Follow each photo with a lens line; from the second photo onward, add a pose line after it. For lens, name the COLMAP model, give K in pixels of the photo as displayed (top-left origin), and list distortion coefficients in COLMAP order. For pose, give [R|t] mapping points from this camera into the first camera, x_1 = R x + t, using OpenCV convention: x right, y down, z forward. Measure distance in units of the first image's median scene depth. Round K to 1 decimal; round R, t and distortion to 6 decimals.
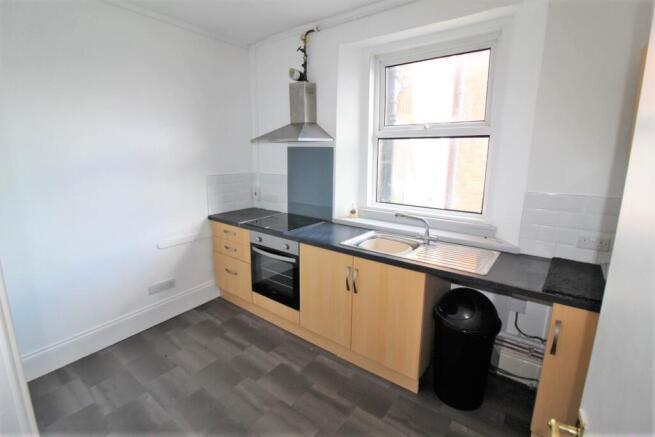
lens RADIAL K [[313.2, 0, 323.9], [0, 313.2, 214.7], [0, 0, 1]] dist [-0.000168, -0.000016]
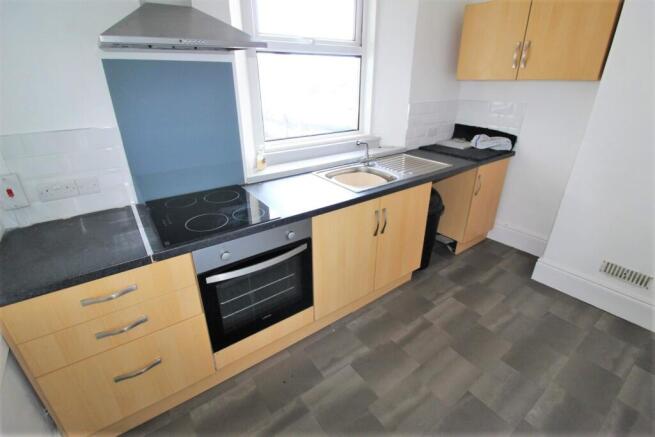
lens RADIAL K [[313.2, 0, 323.9], [0, 313.2, 214.7], [0, 0, 1]] dist [-0.000168, -0.000016]
pose [[0.260396, -0.401034, 0.878274, -0.663851], [0.192344, 0.912969, 0.359849, -0.153151], [-0.946149, 0.075228, 0.314871, 0.764764]]
